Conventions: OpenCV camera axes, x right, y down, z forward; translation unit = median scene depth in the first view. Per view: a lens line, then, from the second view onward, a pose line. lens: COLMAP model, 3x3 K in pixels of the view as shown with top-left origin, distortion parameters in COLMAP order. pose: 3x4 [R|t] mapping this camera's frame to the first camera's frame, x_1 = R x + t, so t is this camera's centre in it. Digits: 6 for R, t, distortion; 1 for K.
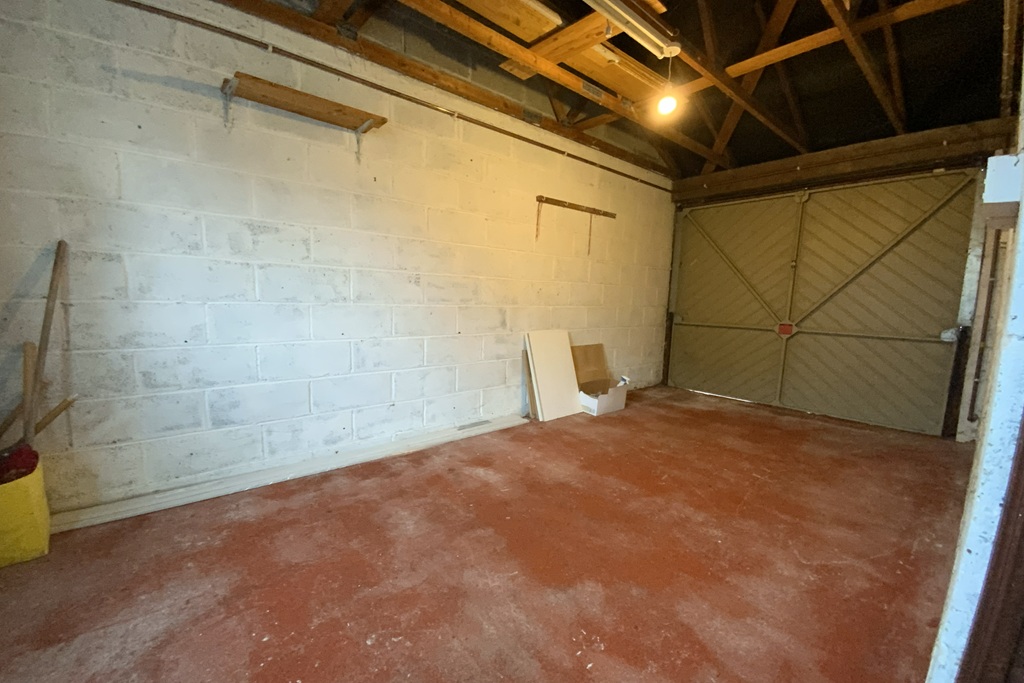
lens RADIAL K [[410.6, 0, 515.1], [0, 410.6, 343.5], [0, 0, 1]] dist [0.025157, -0.022497]
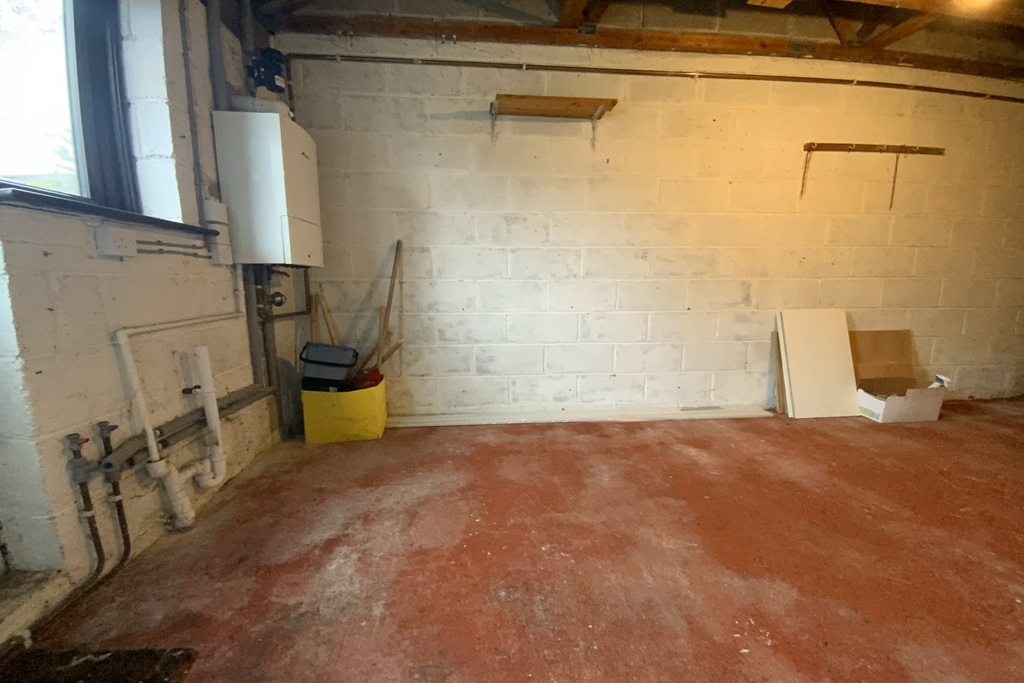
lens RADIAL K [[410.6, 0, 515.1], [0, 410.6, 343.5], [0, 0, 1]] dist [0.025157, -0.022497]
pose [[0.815092, 0.056033, -0.576616, 0.114830], [-0.041386, 0.998401, 0.038518, 0.043554], [0.577852, -0.007532, 0.816107, -0.008694]]
